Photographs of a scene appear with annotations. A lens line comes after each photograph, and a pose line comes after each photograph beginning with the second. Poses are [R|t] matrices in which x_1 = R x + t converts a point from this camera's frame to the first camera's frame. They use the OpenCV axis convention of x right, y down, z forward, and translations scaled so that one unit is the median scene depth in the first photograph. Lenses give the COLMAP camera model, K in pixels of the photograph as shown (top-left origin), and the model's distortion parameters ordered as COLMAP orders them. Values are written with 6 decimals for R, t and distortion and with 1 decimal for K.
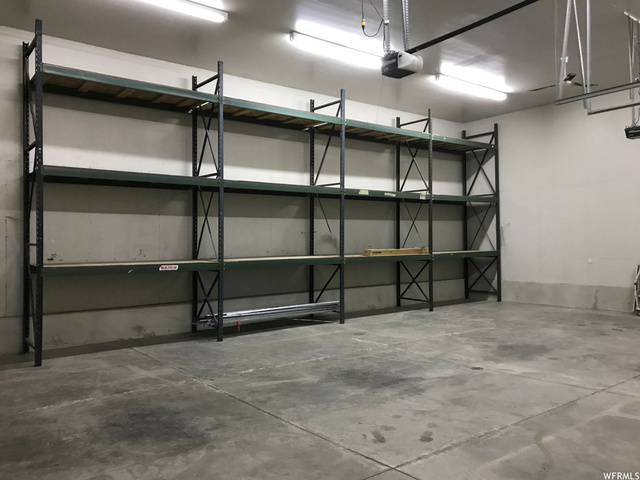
lens RADIAL K [[522.9, 0, 316.1], [0, 522.9, 240.8], [0, 0, 1]] dist [0.036435, -0.018555]
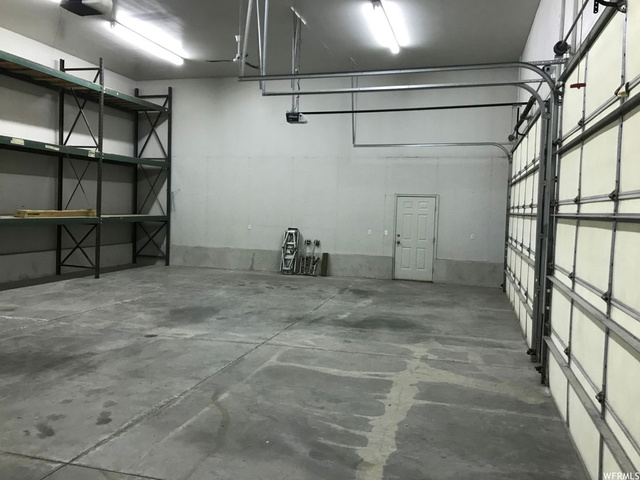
lens RADIAL K [[522.9, 0, 318.2], [0, 522.9, 236.8], [0, 0, 1]] dist [0.036435, -0.018555]
pose [[0.810414, 0.006304, 0.585823, -0.021599], [-0.043590, 0.997819, 0.049564, -0.005952], [-0.584234, -0.065703, 0.808922, 0.036025]]
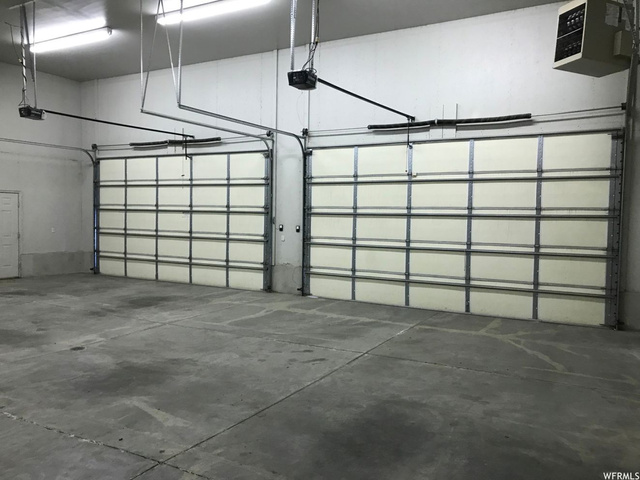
lens RADIAL K [[522.9, 0, 319.4], [0, 522.9, 239.7], [0, 0, 1]] dist [0.036435, -0.018555]
pose [[-0.387381, -0.036779, 0.921186, -0.798710], [-0.015034, 0.999323, 0.033576, 0.014441], [-0.921797, -0.000842, -0.387671, 1.088110]]
